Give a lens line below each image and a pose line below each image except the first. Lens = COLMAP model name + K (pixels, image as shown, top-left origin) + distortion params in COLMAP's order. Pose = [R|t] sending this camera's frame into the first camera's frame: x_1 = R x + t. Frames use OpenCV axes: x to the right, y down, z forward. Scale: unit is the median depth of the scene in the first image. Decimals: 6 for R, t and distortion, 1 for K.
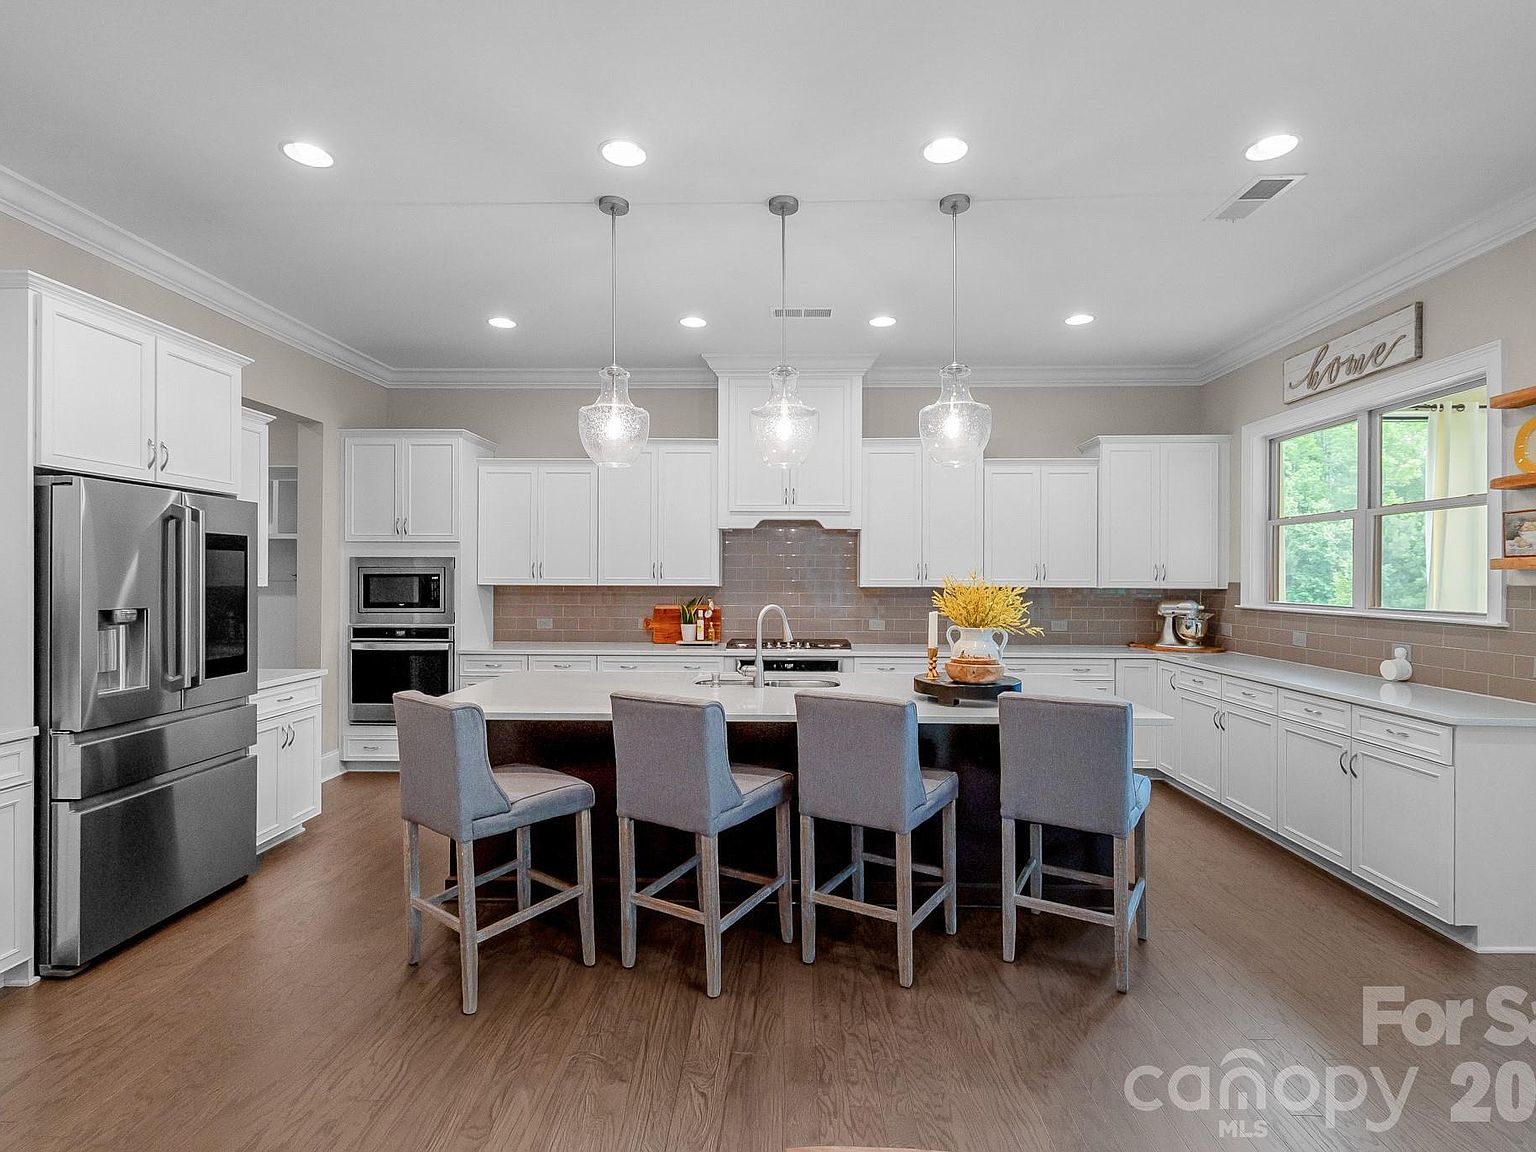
lens RADIAL K [[839.4, 0, 768.0], [0, 839.4, 576.0], [0, 0, 1]] dist [0.000207, 0.000009]
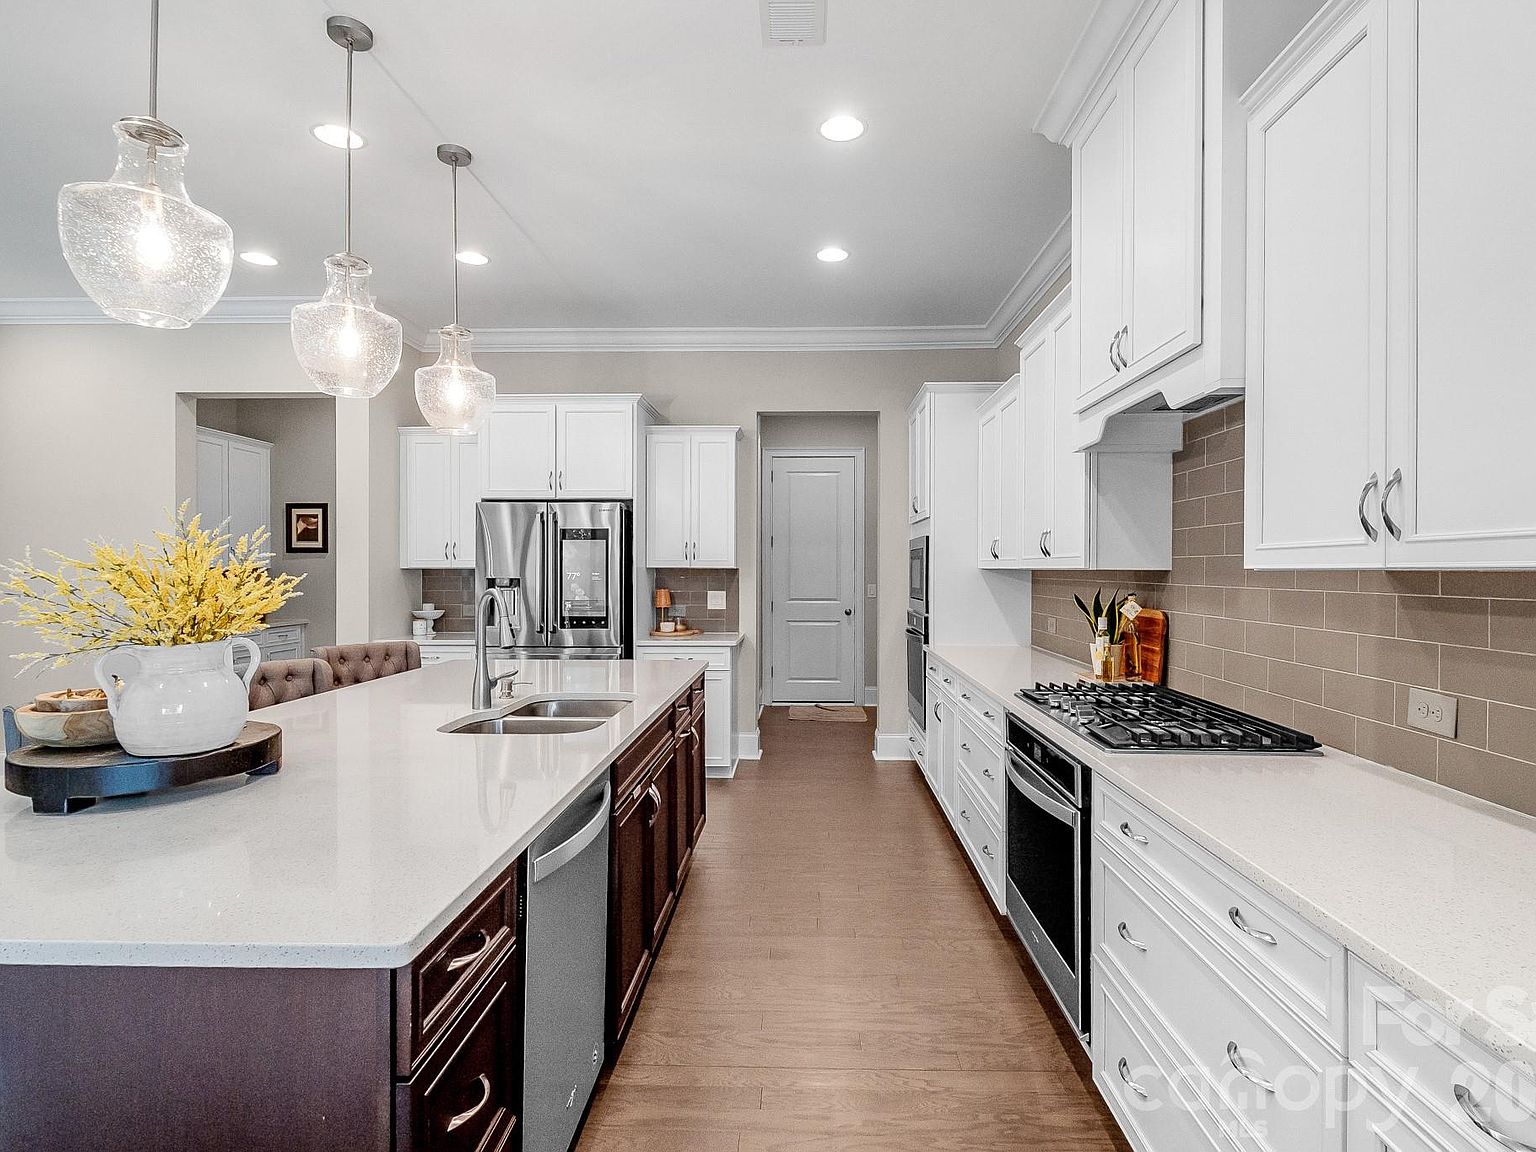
lens RADIAL K [[839.4, 0, 768.0], [0, 839.4, 576.0], [0, 0, 1]] dist [0.000207, 0.000009]
pose [[-0.015403, 0.009880, -0.999833, 0.706024], [0.007720, 0.999923, 0.009762, 0.015222], [0.999852, -0.007568, -0.015478, 1.317838]]
